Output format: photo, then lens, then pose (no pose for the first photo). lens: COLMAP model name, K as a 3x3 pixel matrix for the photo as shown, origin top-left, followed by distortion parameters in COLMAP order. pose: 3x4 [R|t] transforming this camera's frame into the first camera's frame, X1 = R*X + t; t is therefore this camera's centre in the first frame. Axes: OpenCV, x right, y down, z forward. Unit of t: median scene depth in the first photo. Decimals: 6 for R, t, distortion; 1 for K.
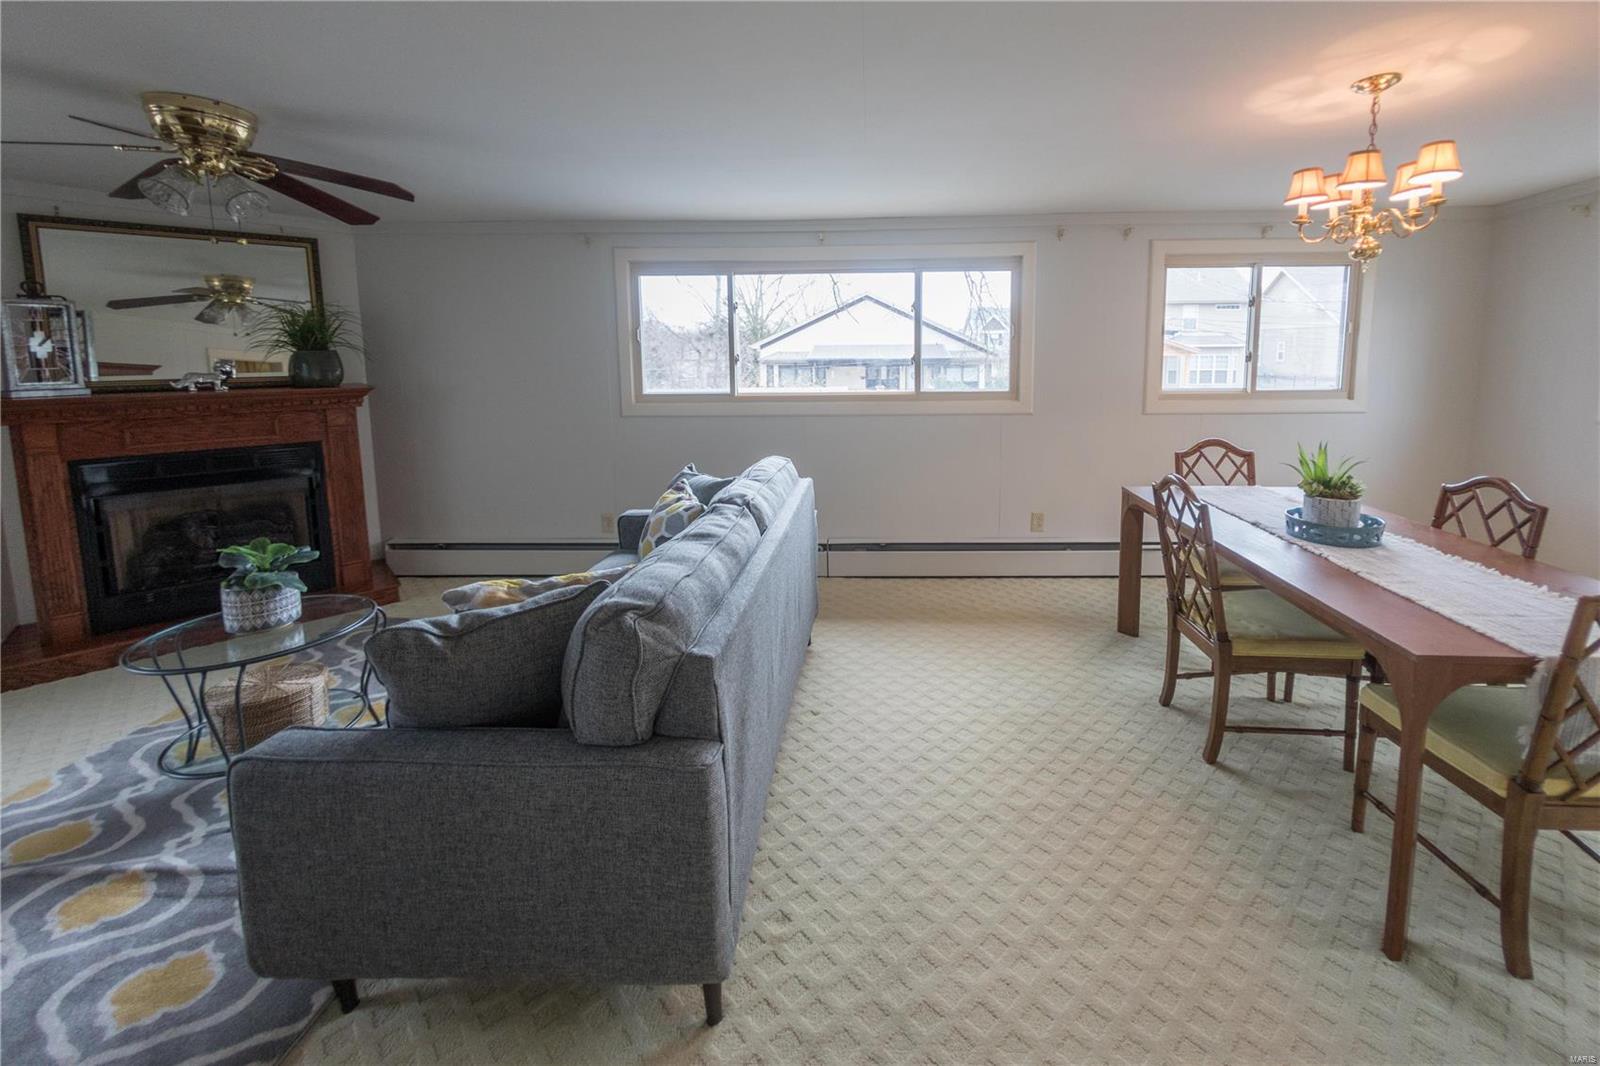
lens RADIAL K [[664.8, 0, 837.6], [0, 664.8, 424.3], [0, 0, 1]] dist [-0.000901, -0.000119]
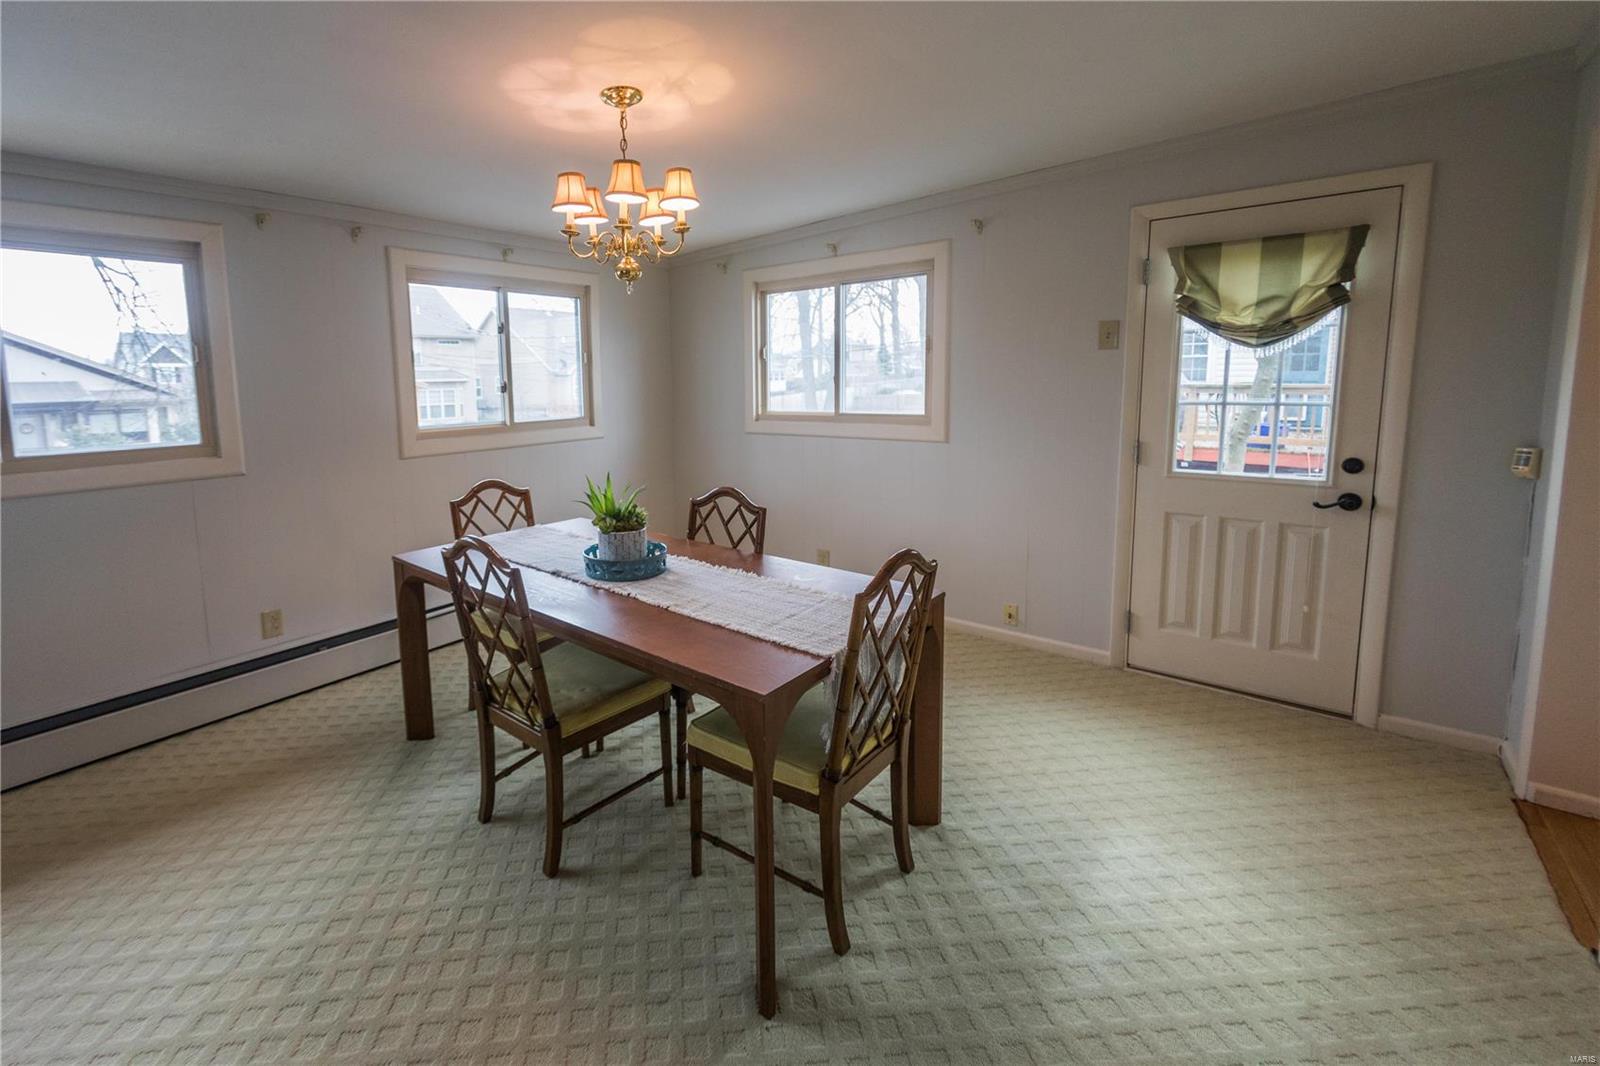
lens RADIAL K [[683.7, 0, 709.6], [0, 683.7, 454.5], [0, 0, 1]] dist [0.001061, 0.000519]
pose [[0.625143, -0.091116, 0.775173, 0.068566], [0.101263, 0.994237, 0.035202, -0.018953], [-0.773913, 0.056490, 0.630767, 0.271310]]
